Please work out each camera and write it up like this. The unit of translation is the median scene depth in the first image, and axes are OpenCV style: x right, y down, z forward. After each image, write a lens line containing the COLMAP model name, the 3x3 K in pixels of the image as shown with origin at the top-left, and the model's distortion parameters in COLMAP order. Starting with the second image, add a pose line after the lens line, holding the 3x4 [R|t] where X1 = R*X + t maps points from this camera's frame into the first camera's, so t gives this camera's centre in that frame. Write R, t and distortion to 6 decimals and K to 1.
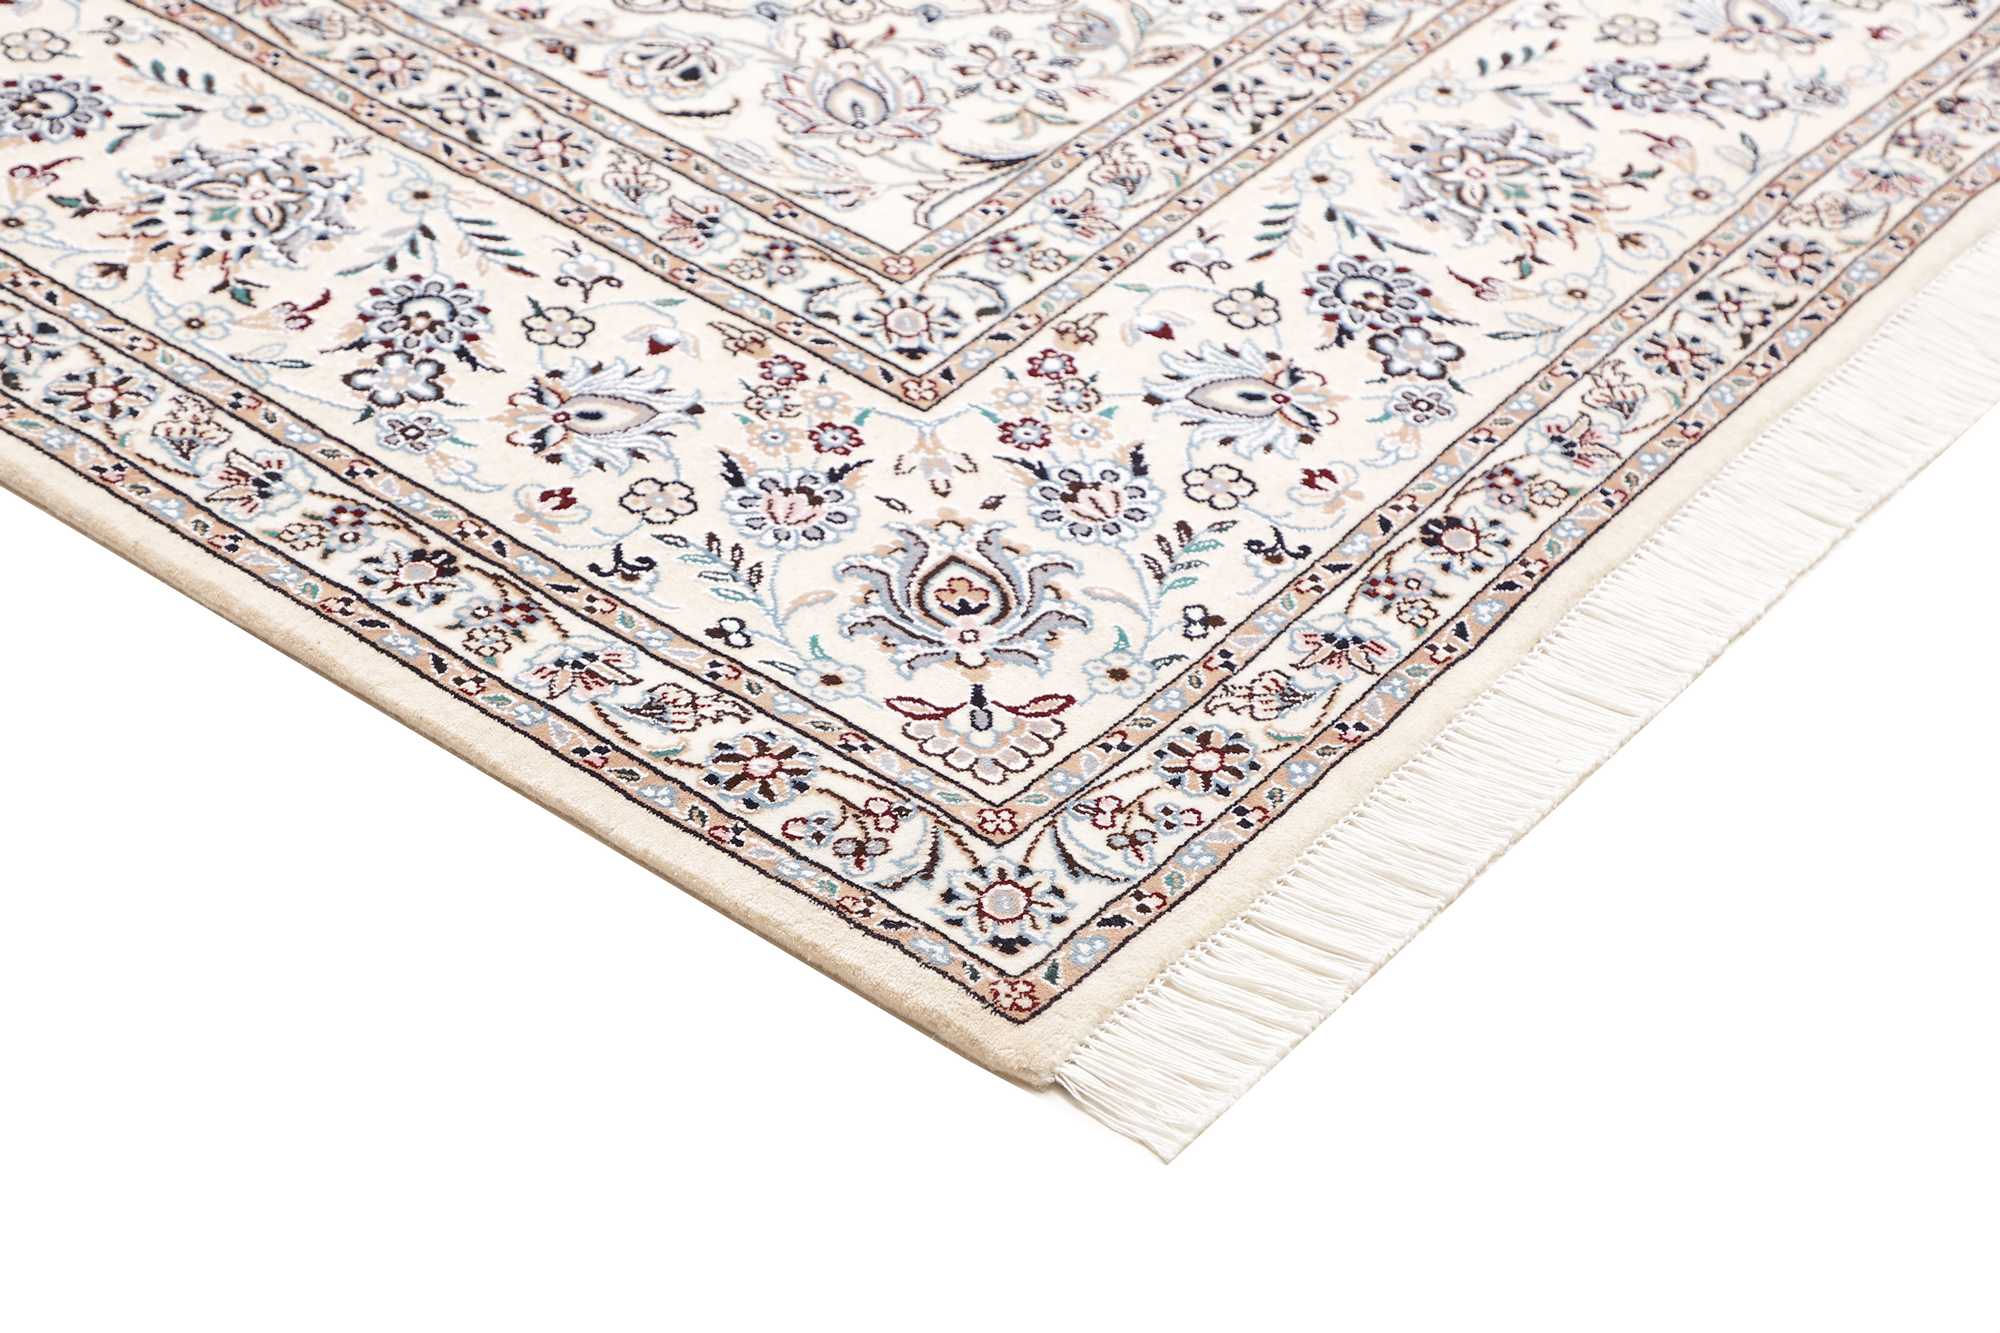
lens RADIAL K [[3500.6, 0, 1000.0], [0, 3500.6, 666.5], [0, 0, 1]] dist [0.264349, 0.164871]
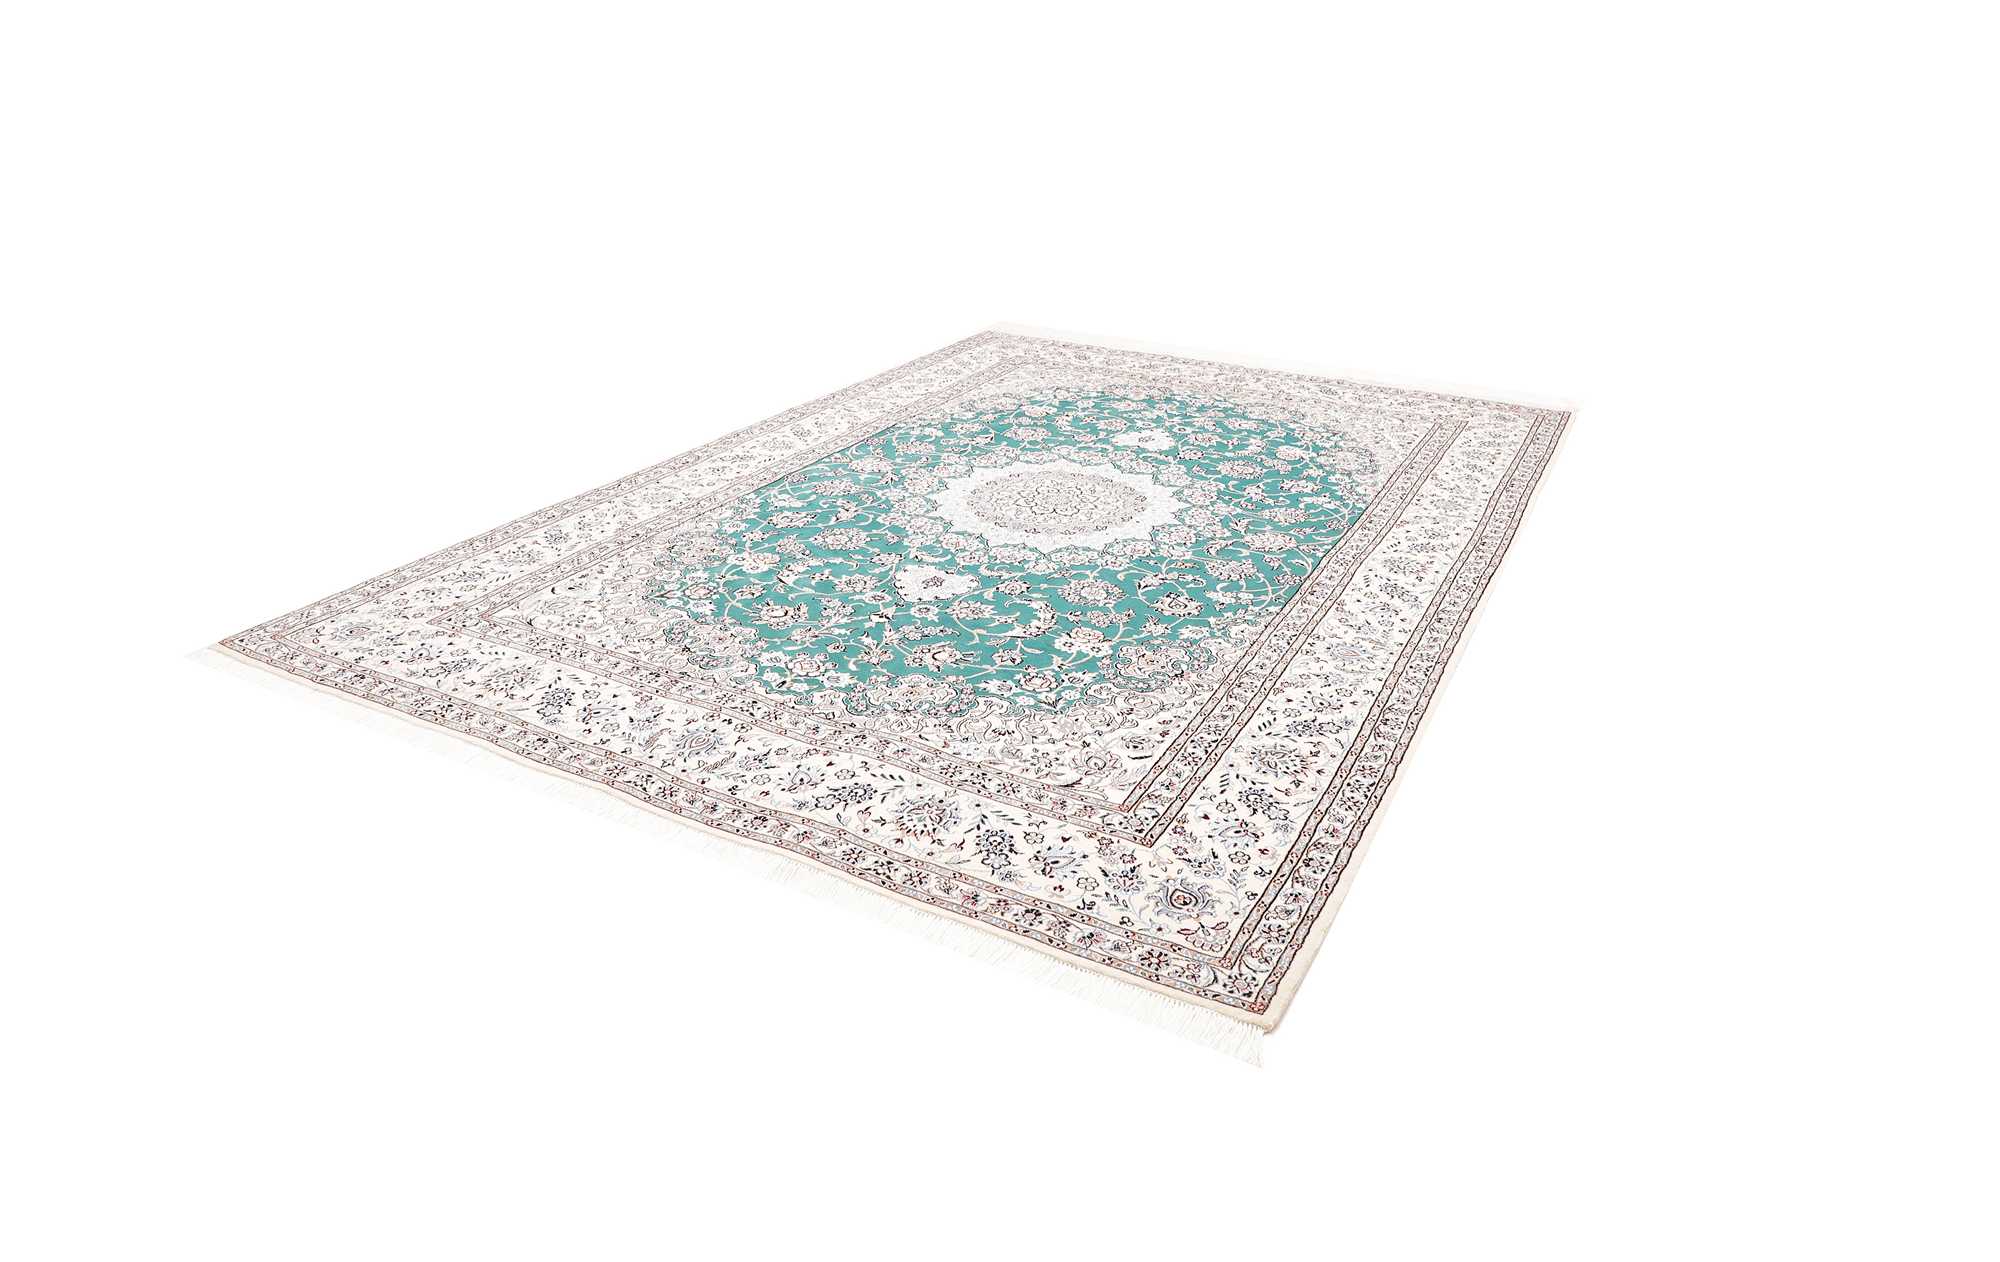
lens RADIAL K [[1402.0, 0, 1007.6], [0, 1402.0, 519.7], [0, 0, 1]] dist [-0.060334, 0.002452]
pose [[0.158364, 0.295868, -0.942010, 1.640535], [-0.627026, 0.767118, 0.135527, -0.836512], [0.762731, 0.569203, 0.307001, 0.902348]]
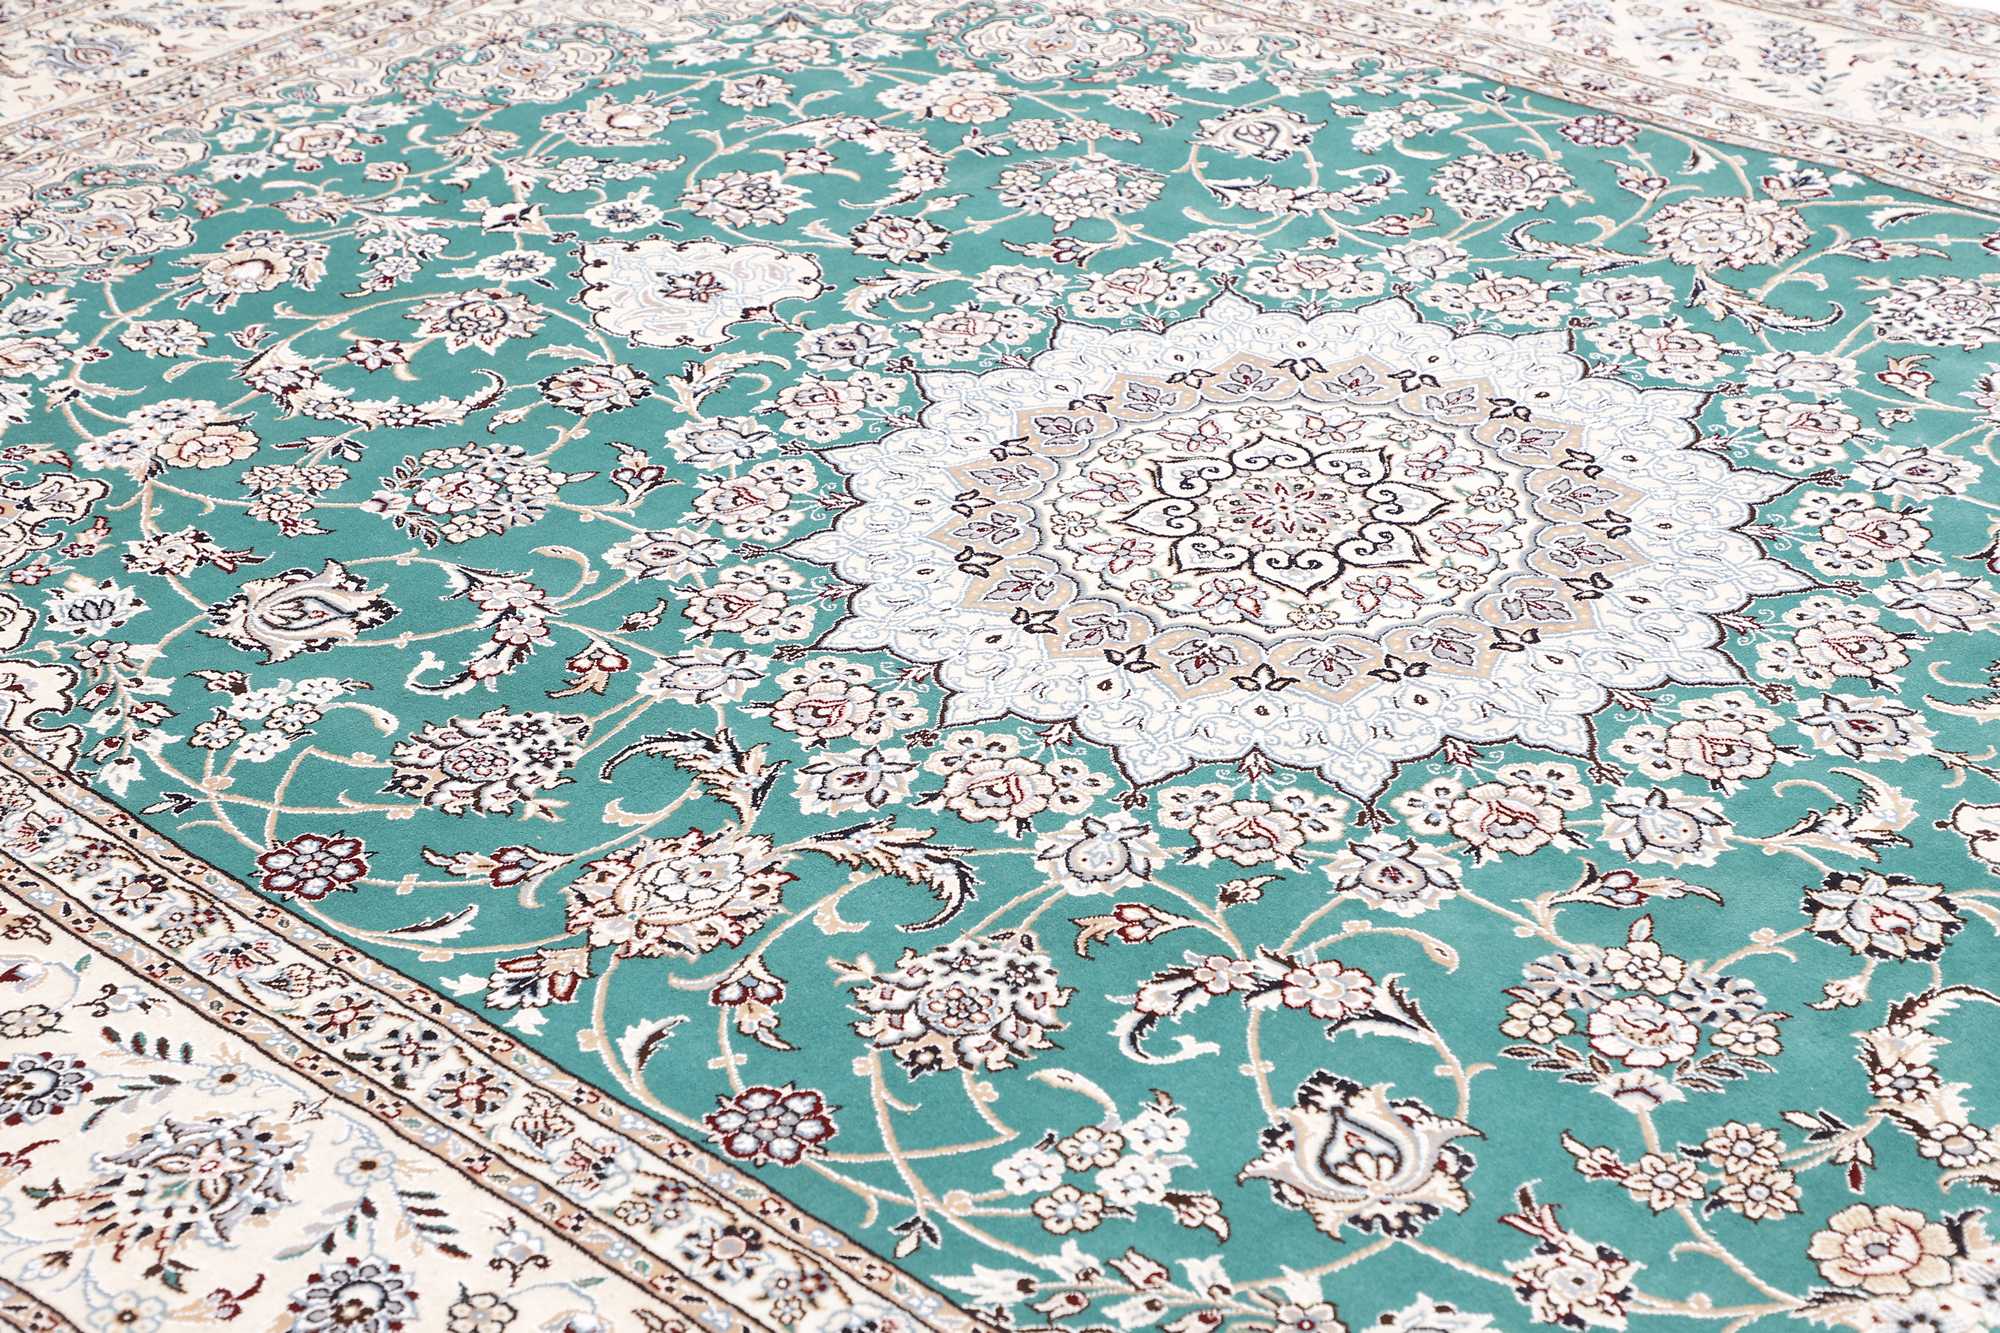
lens RADIAL K [[3271.1, 0, 1000.0], [0, 3271.1, 666.5], [0, 0, 1]] dist [0.273519, 0.075097]
pose [[0.995116, -0.044535, -0.088092, -0.315087], [0.032268, 0.990174, -0.136069, -0.384187], [0.093286, 0.132562, 0.986775, 0.274196]]
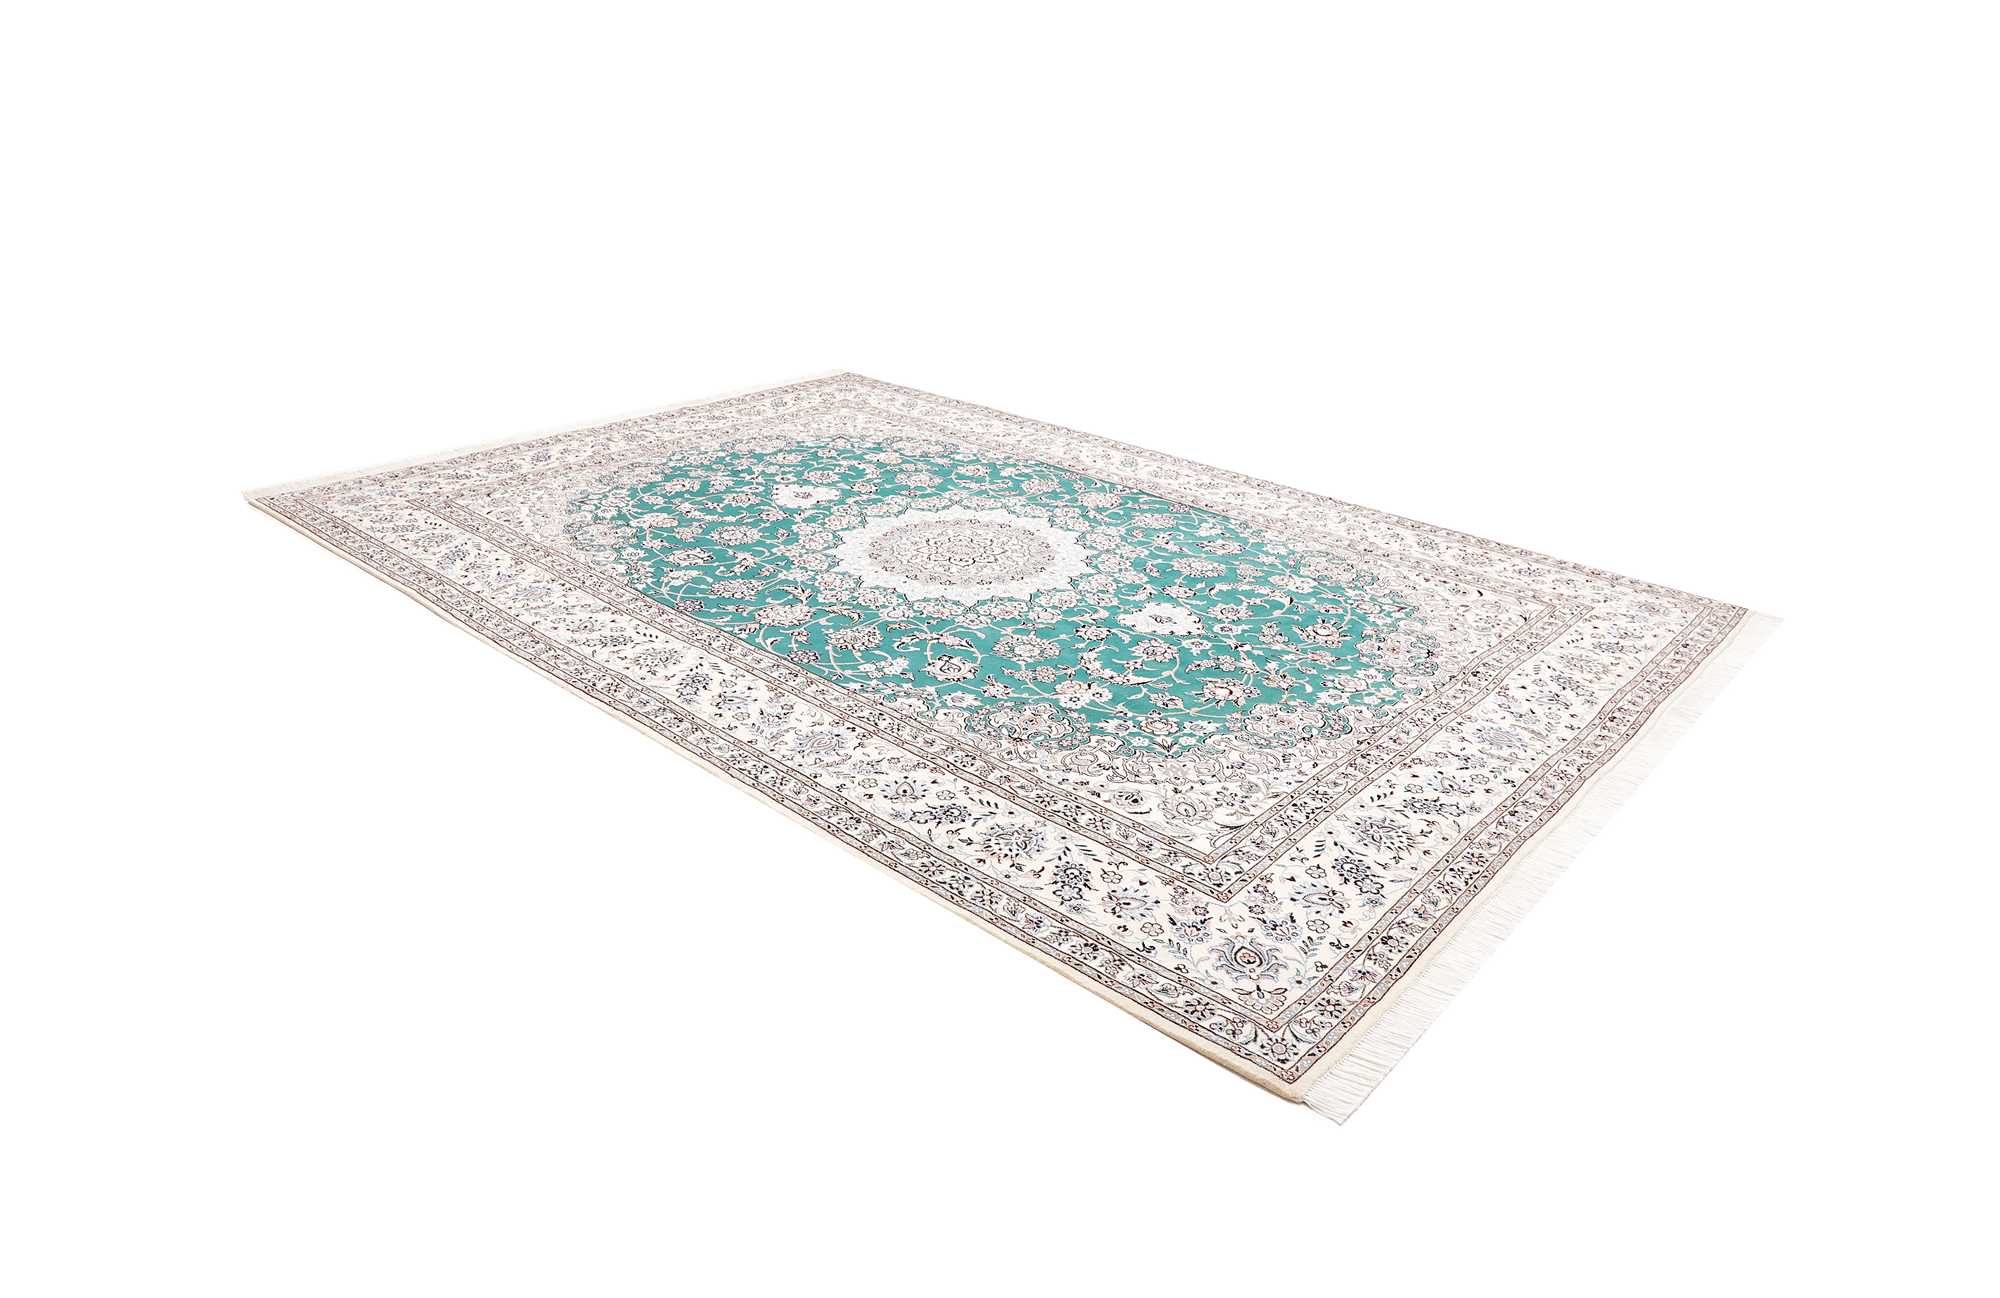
lens RADIAL K [[1375.8, 0, 1000.0], [0, 1375.8, 649.0], [0, 0, 1]] dist [-0.039204, 0.000544]
pose [[0.998884, -0.001216, -0.047211, -0.164508], [-0.010992, 0.966229, -0.257449, 0.030341], [0.045929, 0.257681, 0.965138, -0.309069]]
